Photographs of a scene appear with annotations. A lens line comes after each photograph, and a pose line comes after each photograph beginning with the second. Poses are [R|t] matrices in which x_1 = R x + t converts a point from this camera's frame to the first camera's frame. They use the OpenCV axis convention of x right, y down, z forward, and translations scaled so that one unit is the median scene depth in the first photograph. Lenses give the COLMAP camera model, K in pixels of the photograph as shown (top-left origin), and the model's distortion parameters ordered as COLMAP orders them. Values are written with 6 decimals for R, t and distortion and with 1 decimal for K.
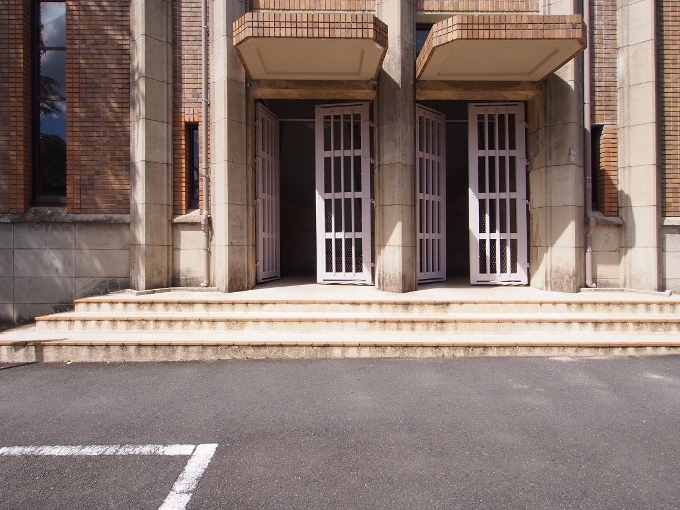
lens RADIAL K [[462.8, 0, 348.2], [0, 462.8, 236.9], [0, 0, 1]] dist [-0.002251, 0.002977]
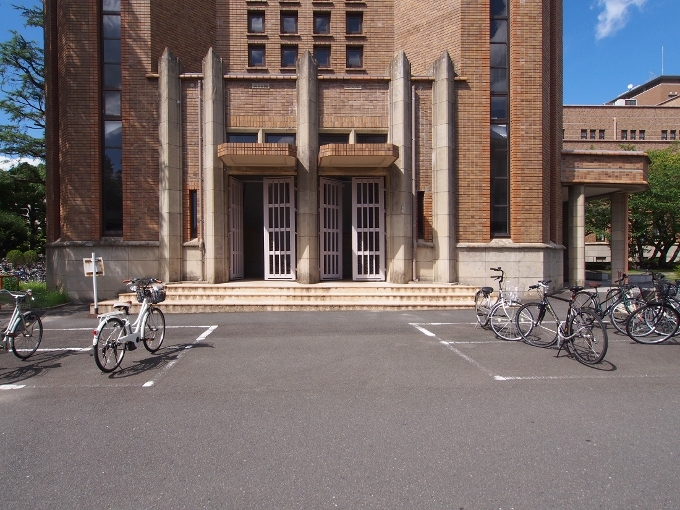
lens RADIAL K [[462.8, 0, 339.3], [0, 462.8, 257.0], [0, 0, 1]] dist [-0.002251, 0.002977]
pose [[0.998991, -0.000993, 0.044889, 0.150078], [0.000547, 0.999950, 0.009942, -0.005036], [-0.044897, -0.009908, 0.998942, -0.832060]]
